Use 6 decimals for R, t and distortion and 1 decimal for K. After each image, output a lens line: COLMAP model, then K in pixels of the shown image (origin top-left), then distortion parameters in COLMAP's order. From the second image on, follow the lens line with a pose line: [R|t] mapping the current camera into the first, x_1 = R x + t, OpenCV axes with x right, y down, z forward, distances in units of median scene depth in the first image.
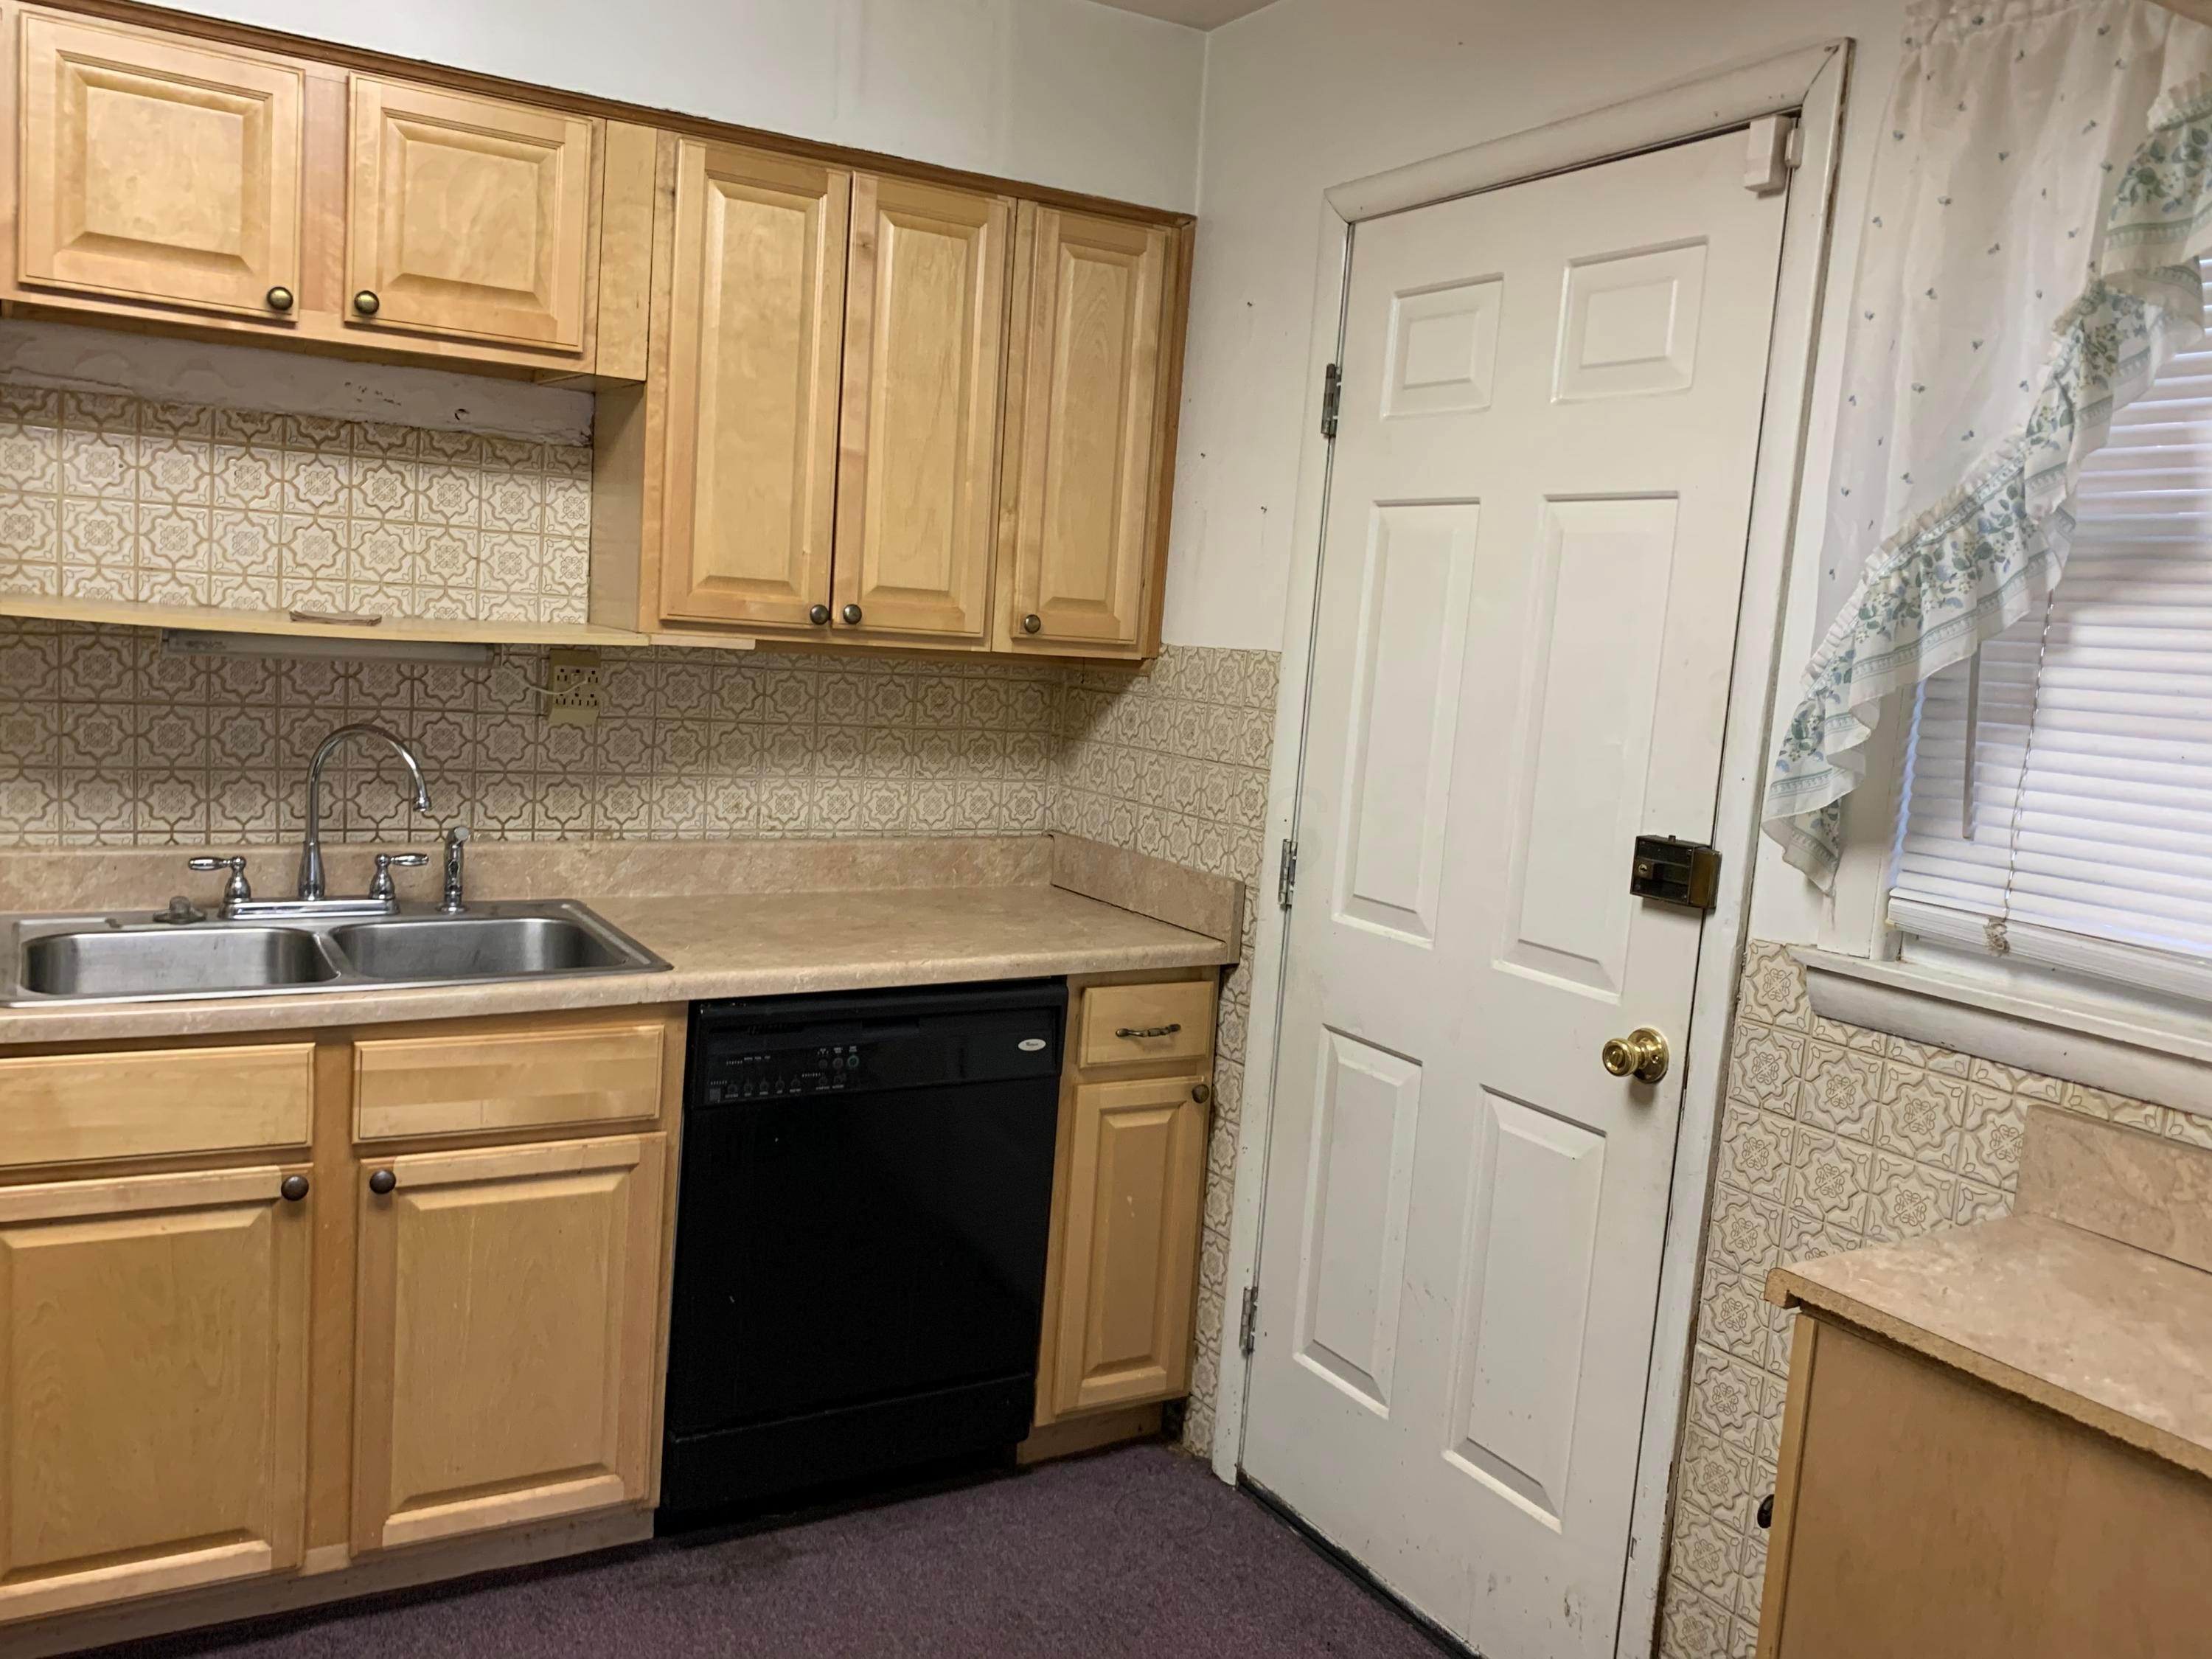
lens RADIAL K [[1788.1, 0, 1070.2], [0, 1788.1, 843.0], [0, 0, 1]] dist [0.033642, -0.042850]
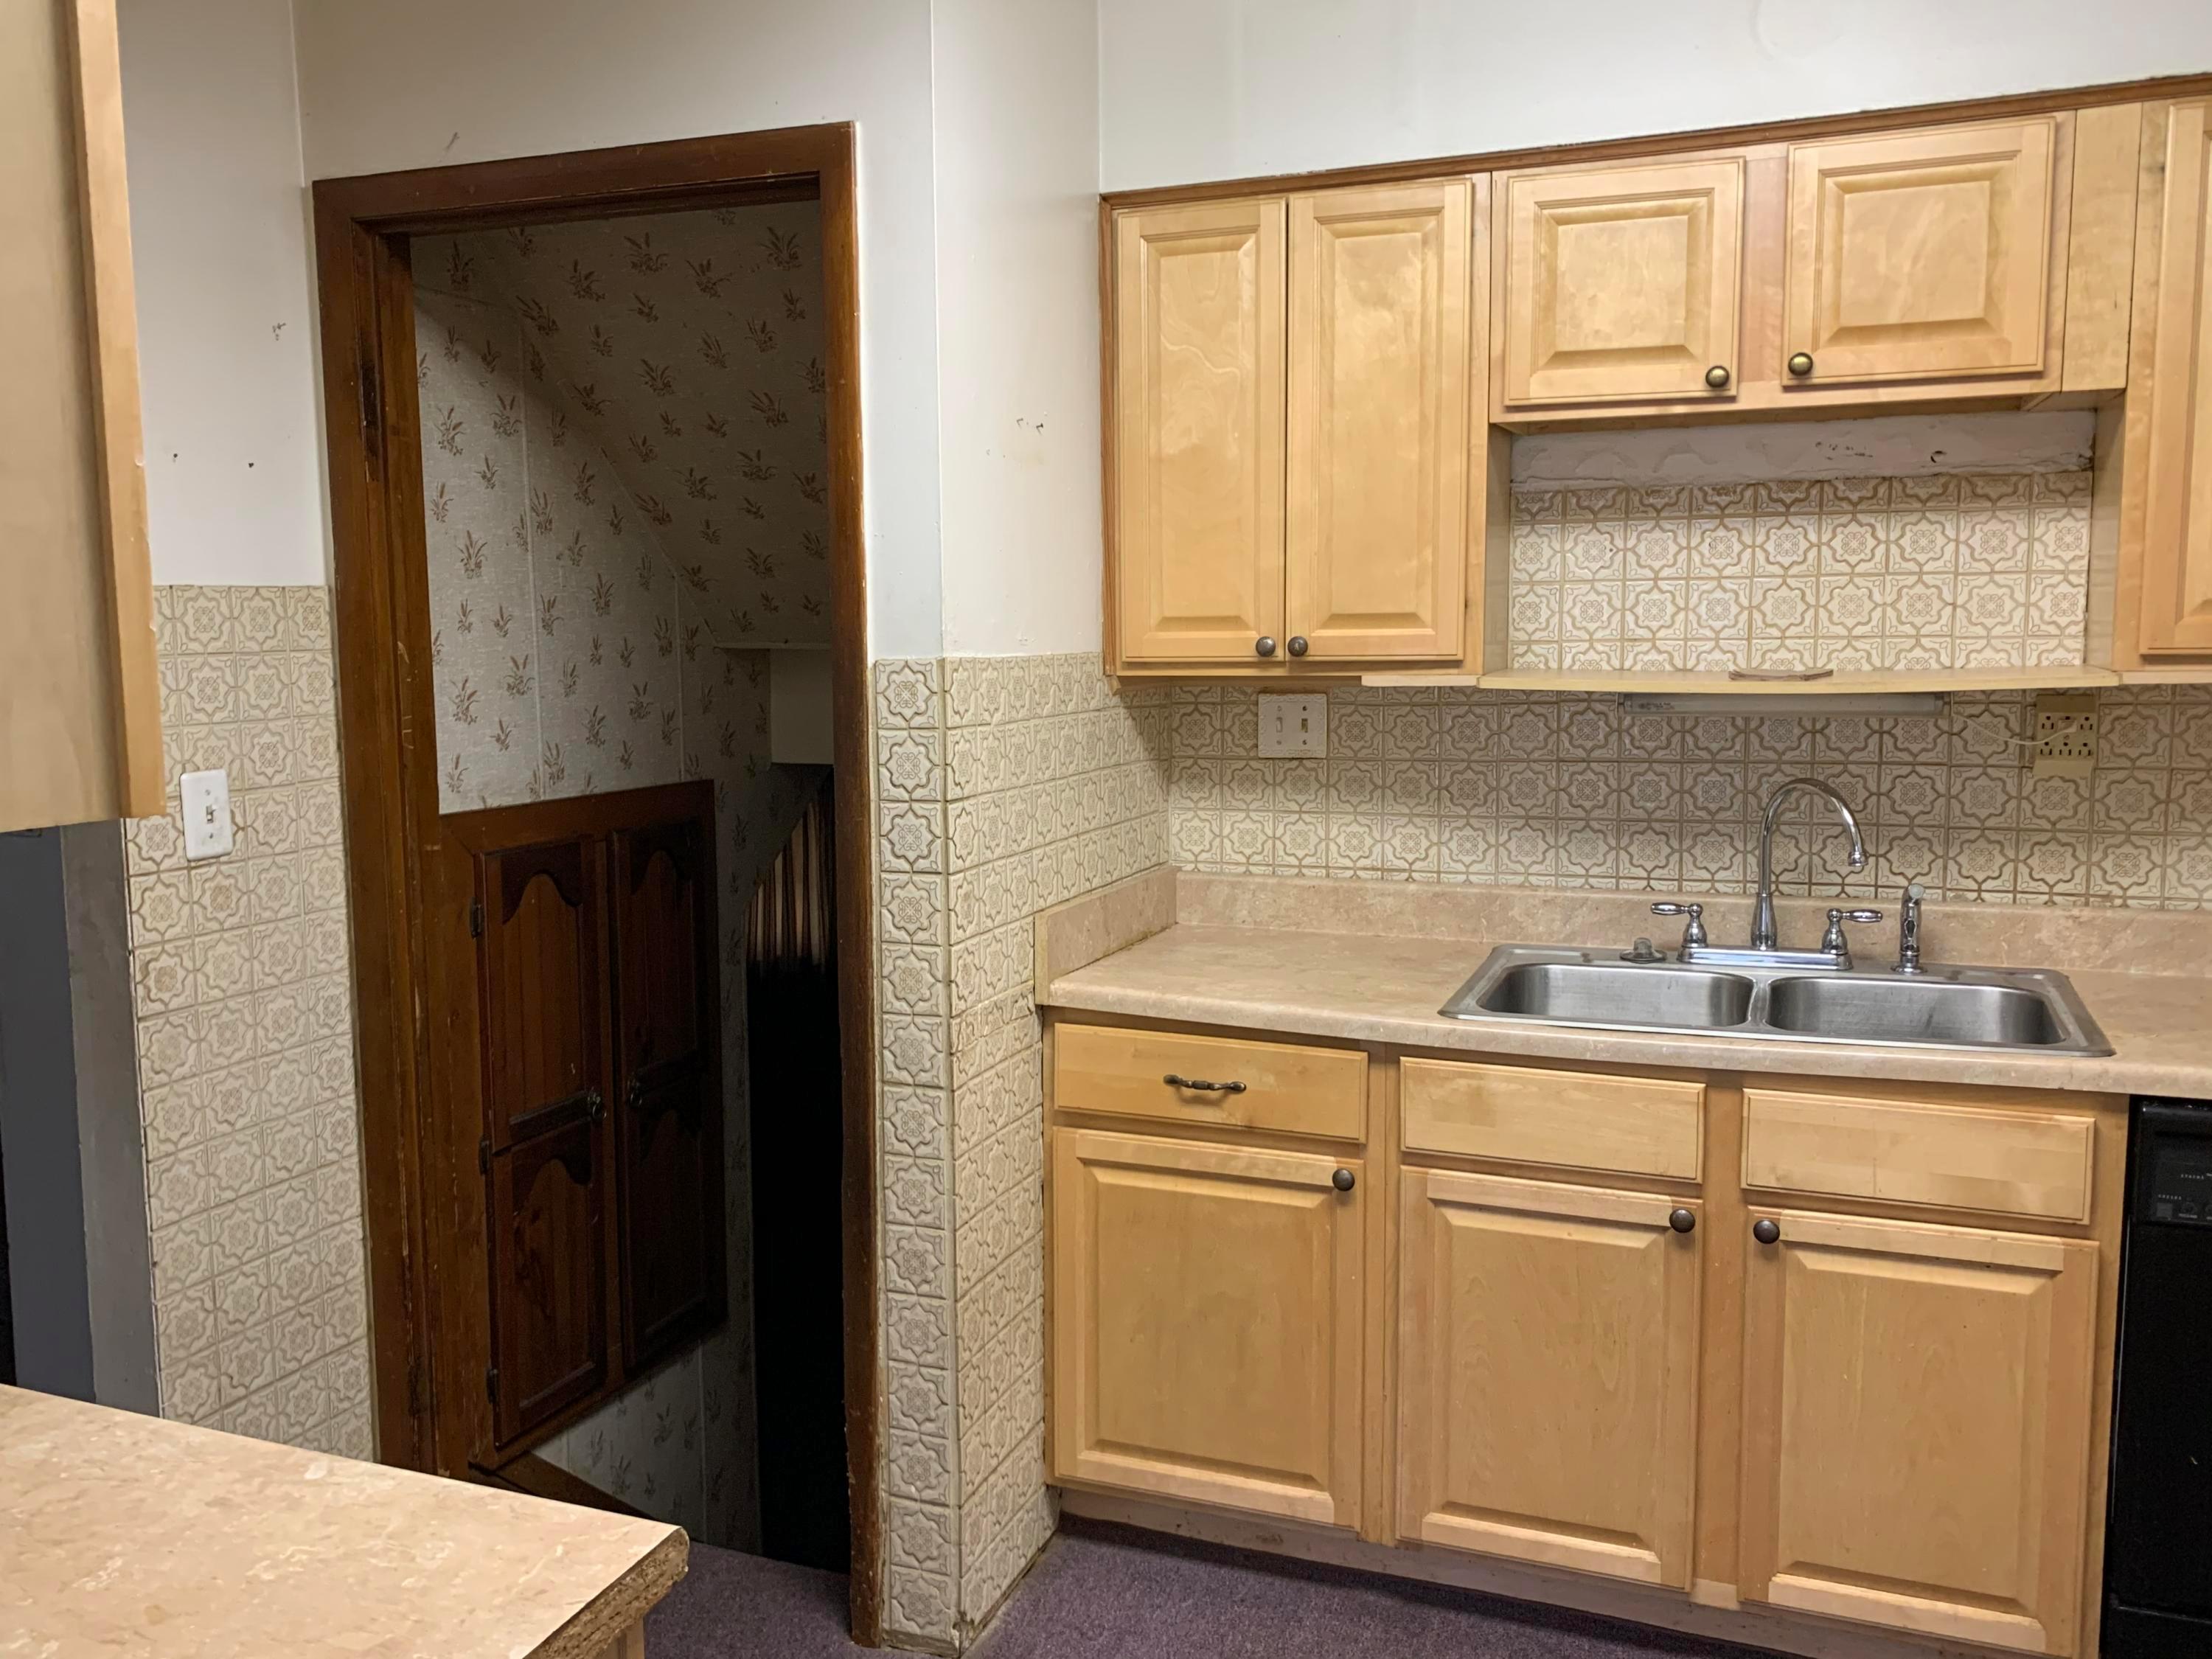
lens RADIAL K [[1792.3, 0, 1106.0], [0, 1792.3, 829.5], [0, 0, 1]] dist [0.014122, 0.003299]
pose [[0.621482, 0.013503, -0.783312, 0.152112], [-0.046652, 0.998715, -0.019797, 0.000923], [0.782038, 0.048847, 0.621314, 0.067014]]
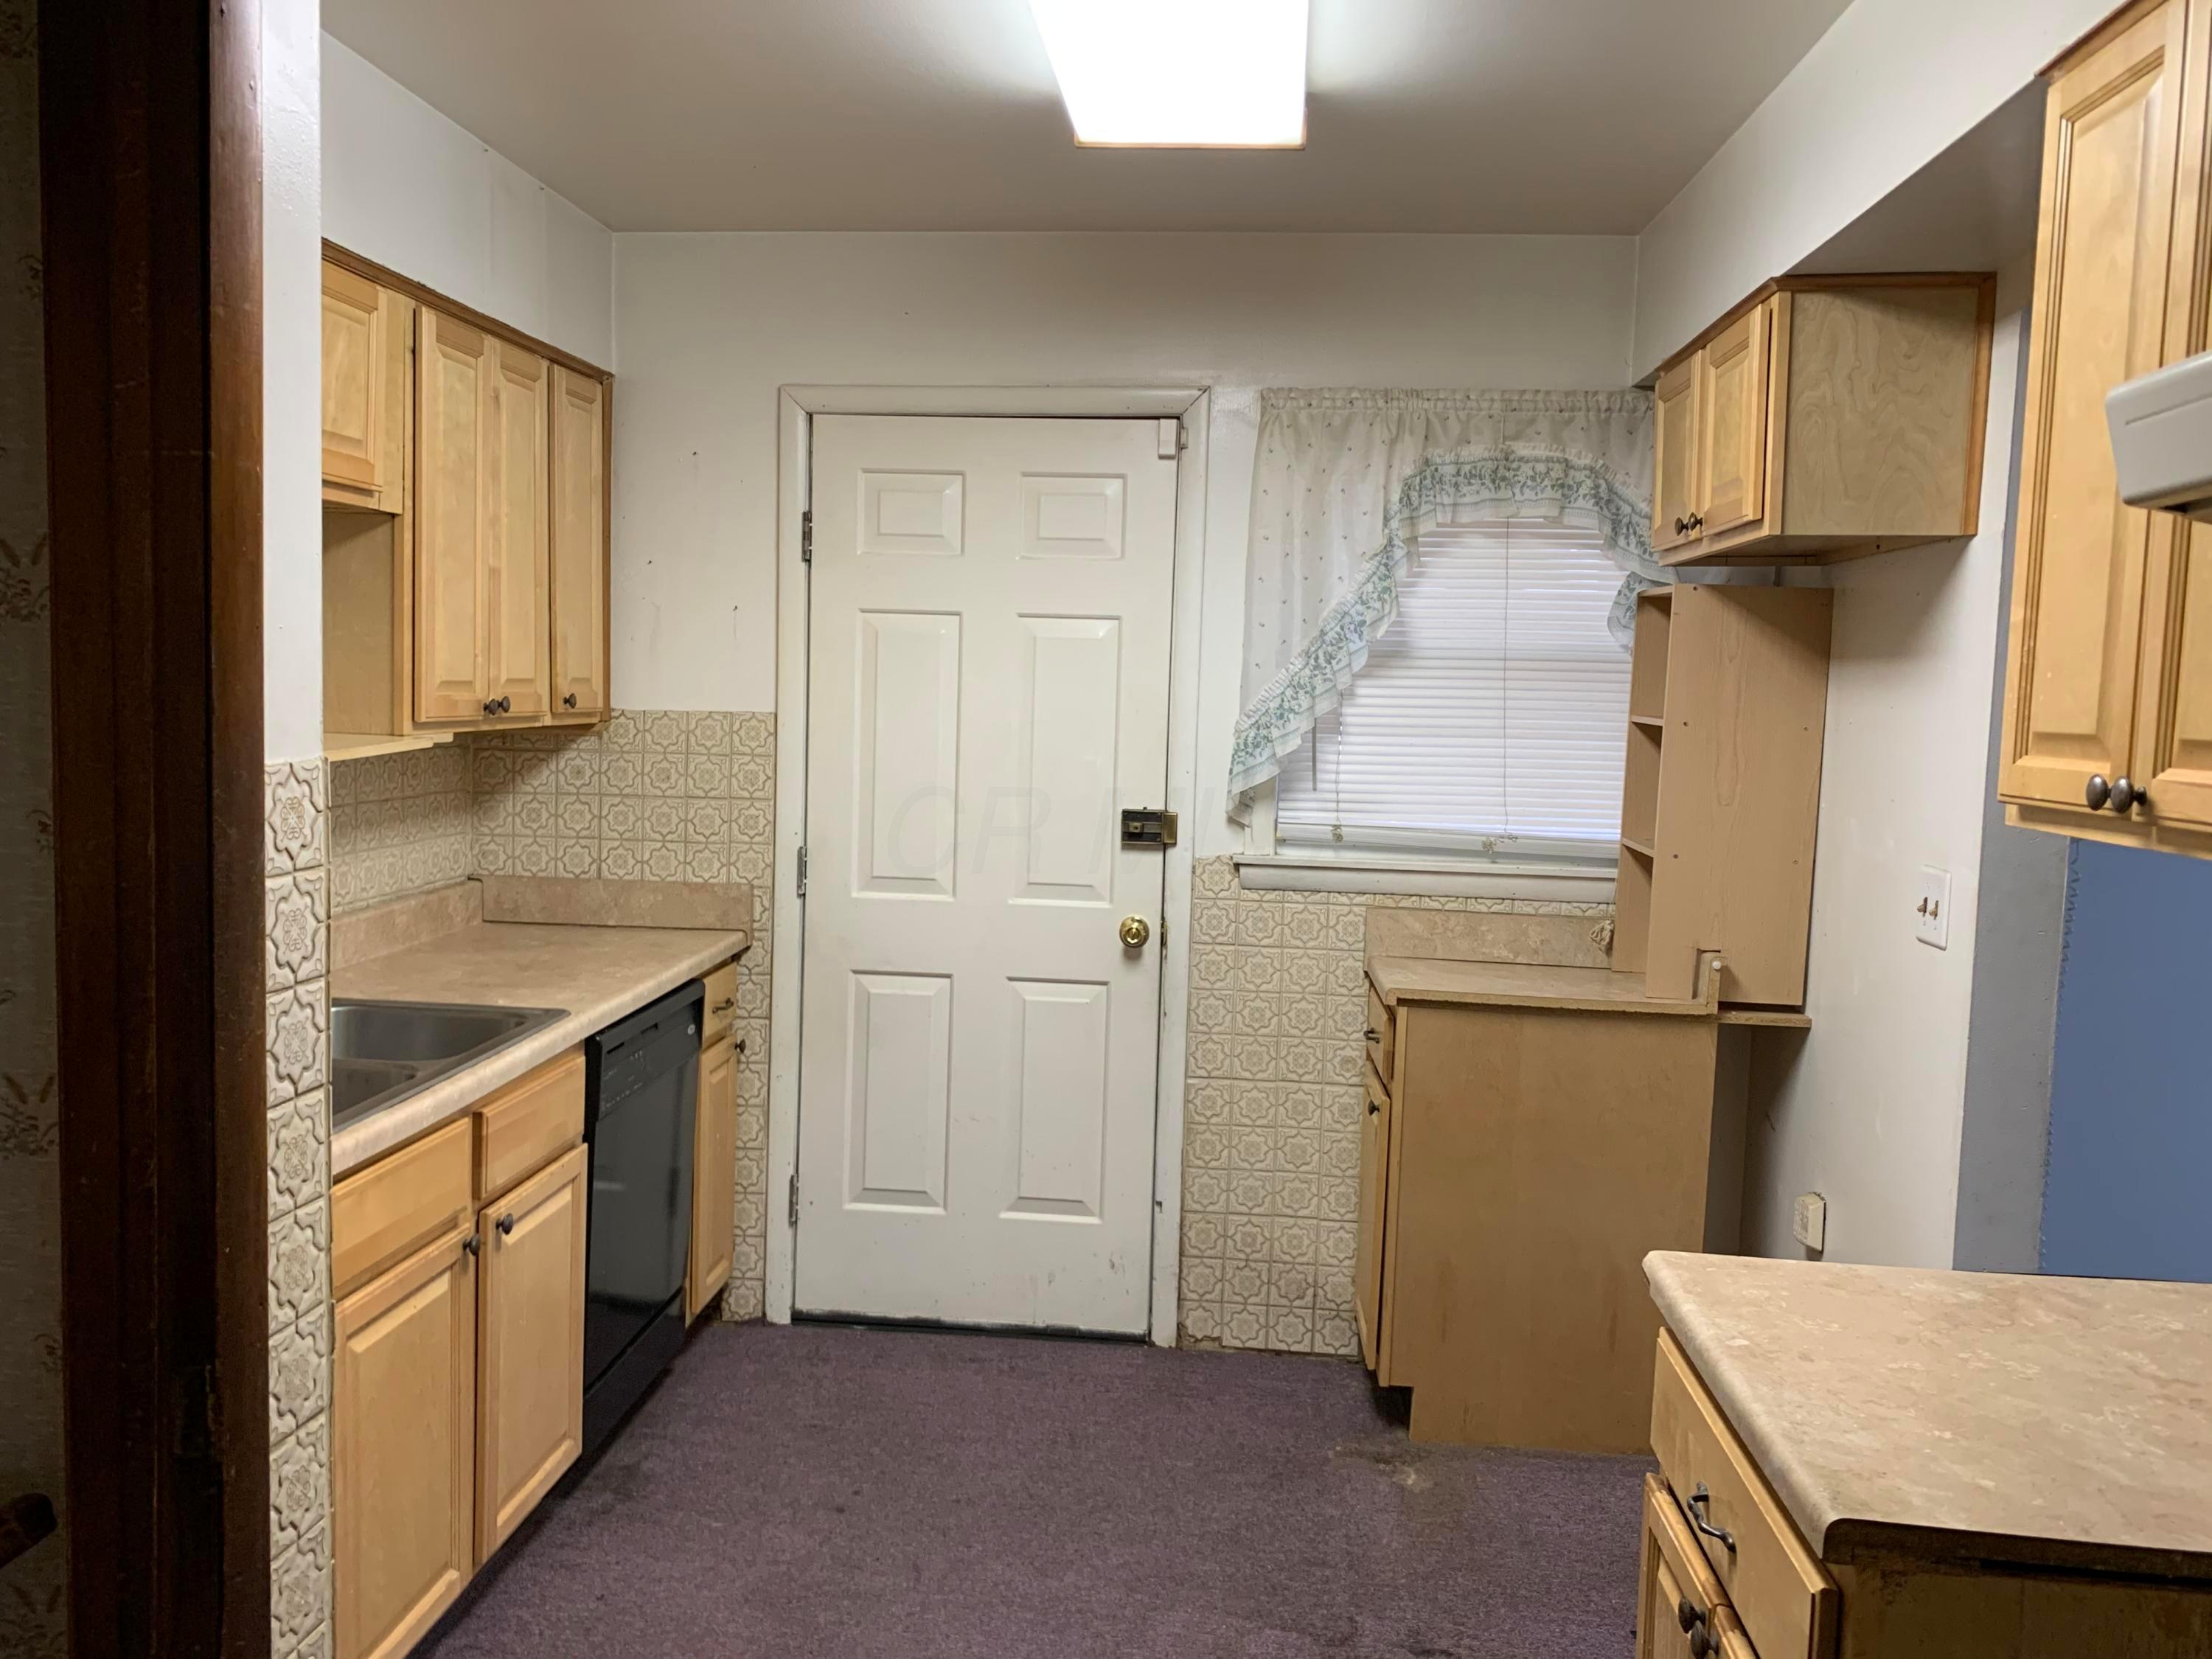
lens RADIAL K [[1791.6, 0, 1065.7], [0, 1791.6, 834.5], [0, 0, 1]] dist [0.099573, -0.333394]
pose [[0.576286, -0.120868, 0.808261, -0.948411], [0.115258, 0.991138, 0.066037, -0.085085], [-0.809080, 0.055103, 0.585109, 0.010611]]
